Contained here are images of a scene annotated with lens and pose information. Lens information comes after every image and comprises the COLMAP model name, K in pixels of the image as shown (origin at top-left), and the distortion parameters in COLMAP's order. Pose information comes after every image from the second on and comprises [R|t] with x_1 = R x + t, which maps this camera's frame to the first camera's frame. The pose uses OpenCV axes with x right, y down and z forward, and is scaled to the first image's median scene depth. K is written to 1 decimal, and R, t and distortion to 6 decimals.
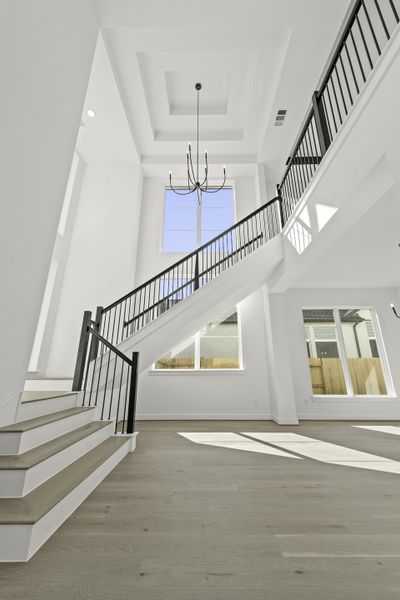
lens RADIAL K [[236.7, 0, 201.6], [0, 236.7, 299.9], [0, 0, 1]] dist [0.016956, -0.005647]
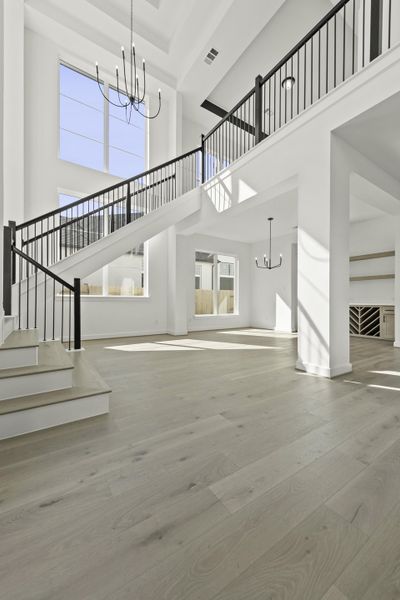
lens RADIAL K [[236.7, 0, 201.6], [0, 236.7, 299.9], [0, 0, 1]] dist [0.016956, -0.005647]
pose [[0.825039, 0.011255, 0.564964, -0.349683], [-0.176452, 0.954939, 0.238656, -0.025054], [-0.536820, -0.296590, 0.789847, -0.103073]]
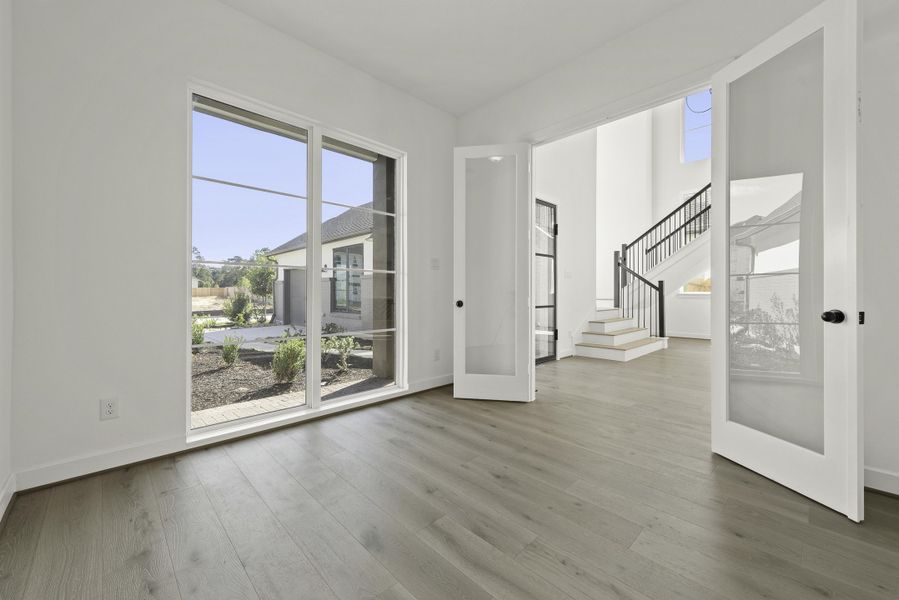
lens RADIAL K [[353.8, 0, 445.4], [0, 353.8, 290.1], [0, 0, 1]] dist [0.015447, -0.000110]
pose [[0.695810, -0.001736, -0.718224, 0.247180], [0.208678, 0.957347, 0.199851, -0.303918], [0.687243, -0.288936, 0.666493, -0.925668]]
